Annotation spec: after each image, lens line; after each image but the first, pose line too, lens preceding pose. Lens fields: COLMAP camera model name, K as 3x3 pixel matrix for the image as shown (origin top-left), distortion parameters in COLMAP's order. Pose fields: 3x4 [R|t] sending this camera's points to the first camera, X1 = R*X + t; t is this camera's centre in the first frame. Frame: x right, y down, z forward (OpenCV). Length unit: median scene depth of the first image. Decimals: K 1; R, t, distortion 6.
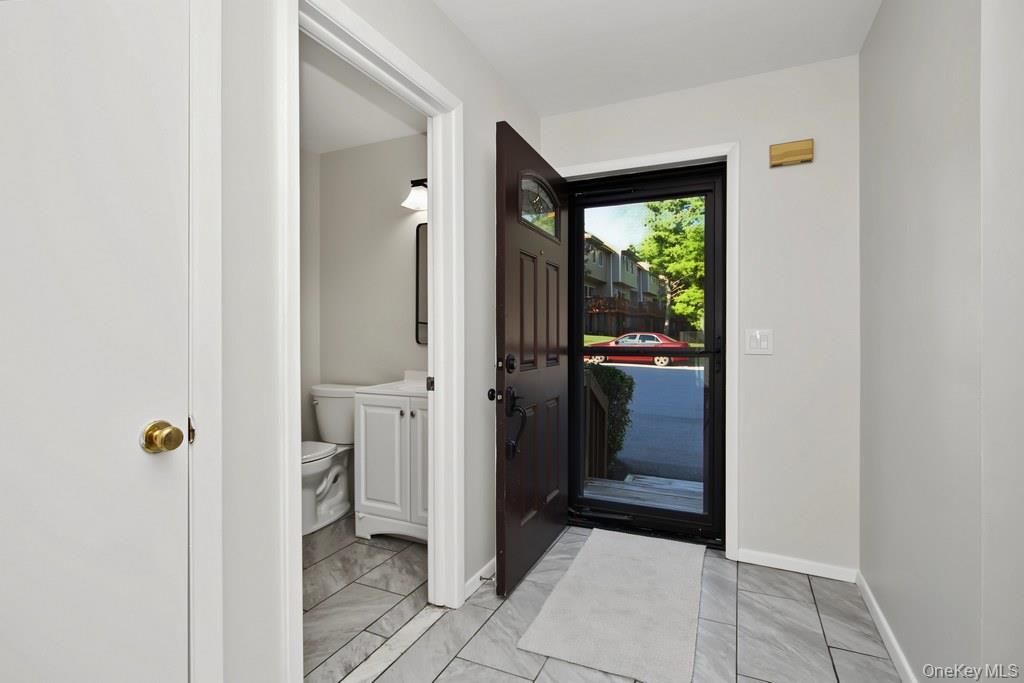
lens RADIAL K [[489.0, 0, 512.0], [0, 489.0, 338.3], [0, 0, 1]] dist [0.001539, -0.002534]
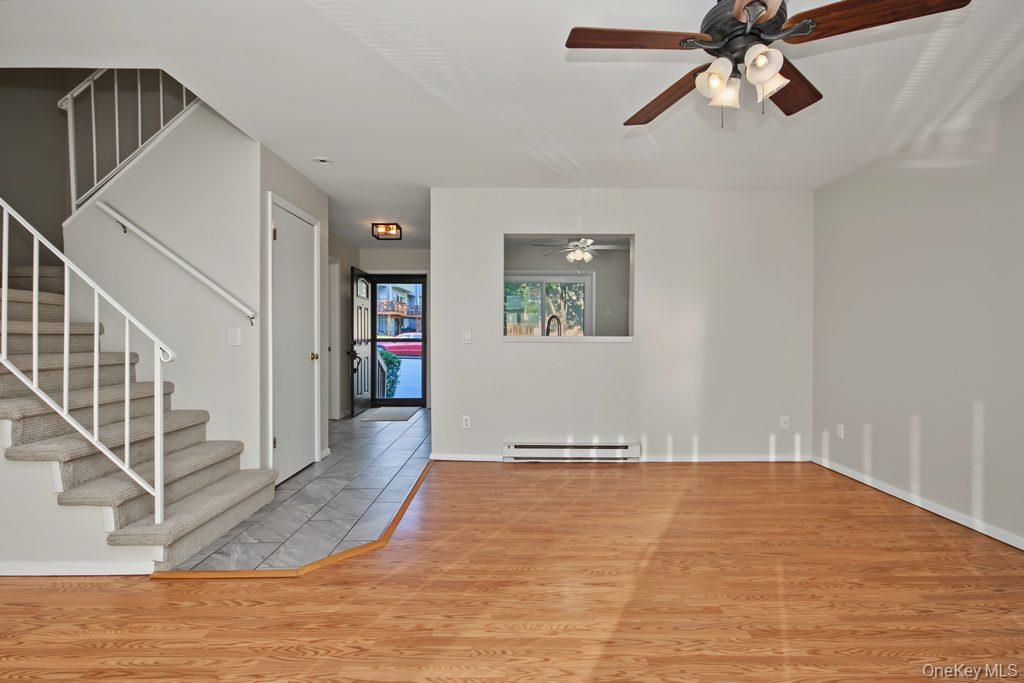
lens RADIAL K [[489.0, 0, 512.3], [0, 489.0, 339.6], [0, 0, 1]] dist [0.001539, -0.002534]
pose [[0.902967, -0.004497, 0.429686, -0.271749], [0.003901, 0.999990, 0.002268, 0.015940], [-0.429692, -0.000372, 0.902975, -1.395890]]
